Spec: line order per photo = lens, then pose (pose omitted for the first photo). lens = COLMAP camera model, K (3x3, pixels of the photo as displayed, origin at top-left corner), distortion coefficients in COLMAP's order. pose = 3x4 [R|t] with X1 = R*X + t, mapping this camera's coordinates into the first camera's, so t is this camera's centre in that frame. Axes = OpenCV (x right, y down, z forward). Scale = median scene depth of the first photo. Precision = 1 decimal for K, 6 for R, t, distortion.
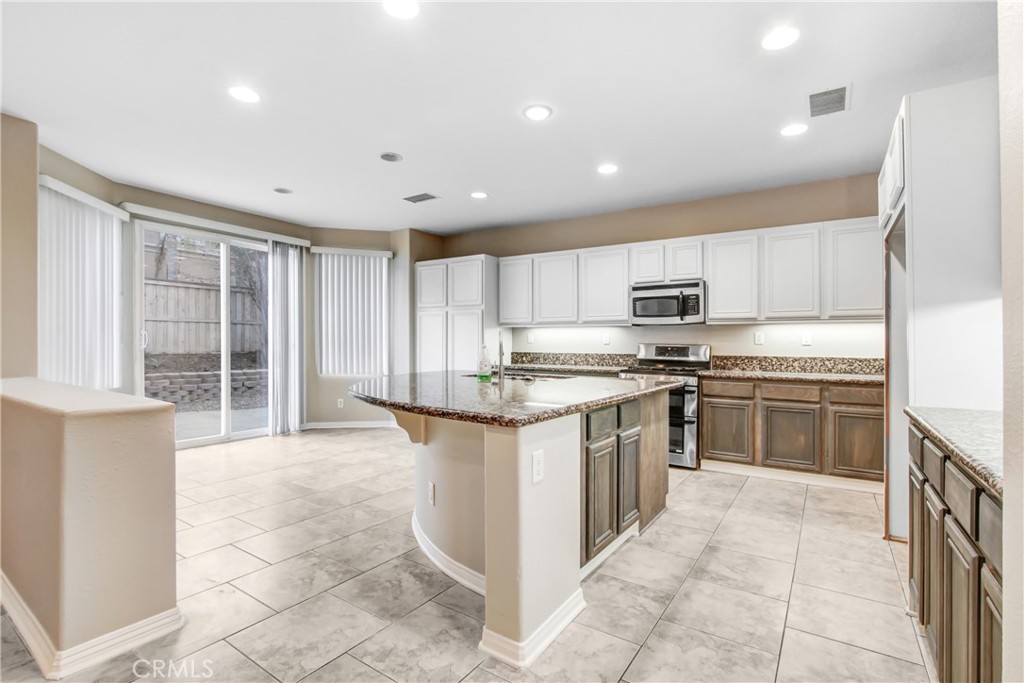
lens RADIAL K [[487.2, 0, 514.0], [0, 487.2, 346.4], [0, 0, 1]] dist [-0.026902, 0.000363]
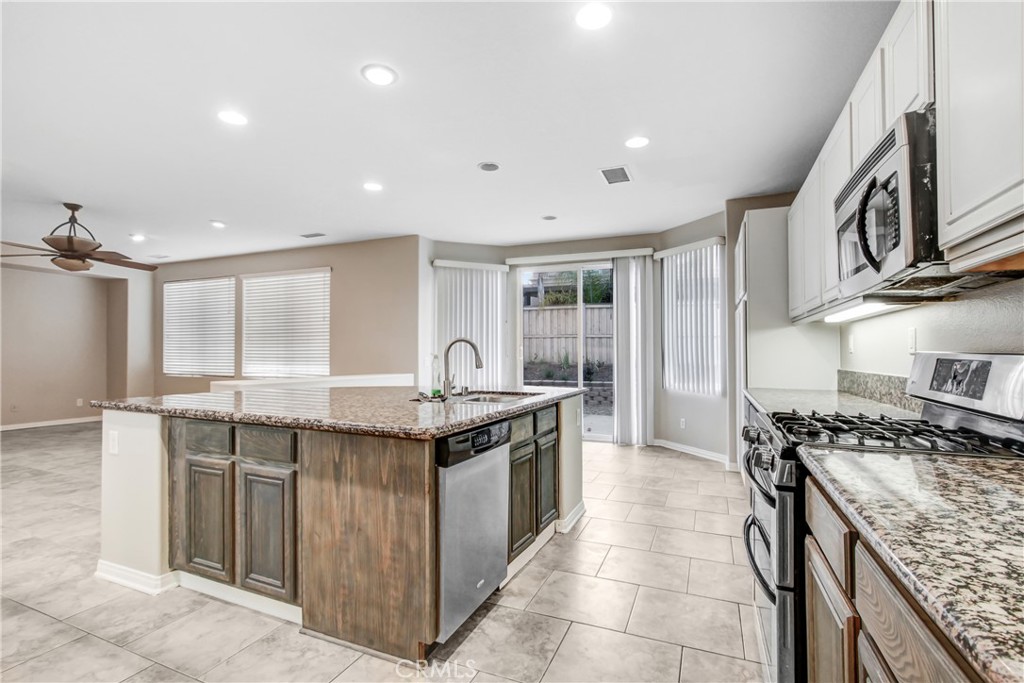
lens RADIAL K [[487.2, 0, 514.0], [0, 487.2, 346.4], [0, 0, 1]] dist [-0.026902, 0.000363]
pose [[0.178508, -0.029275, -0.983503, 0.635523], [-0.000506, 0.999554, -0.029844, 0.008428], [0.983938, 0.005825, 0.178413, 0.755986]]
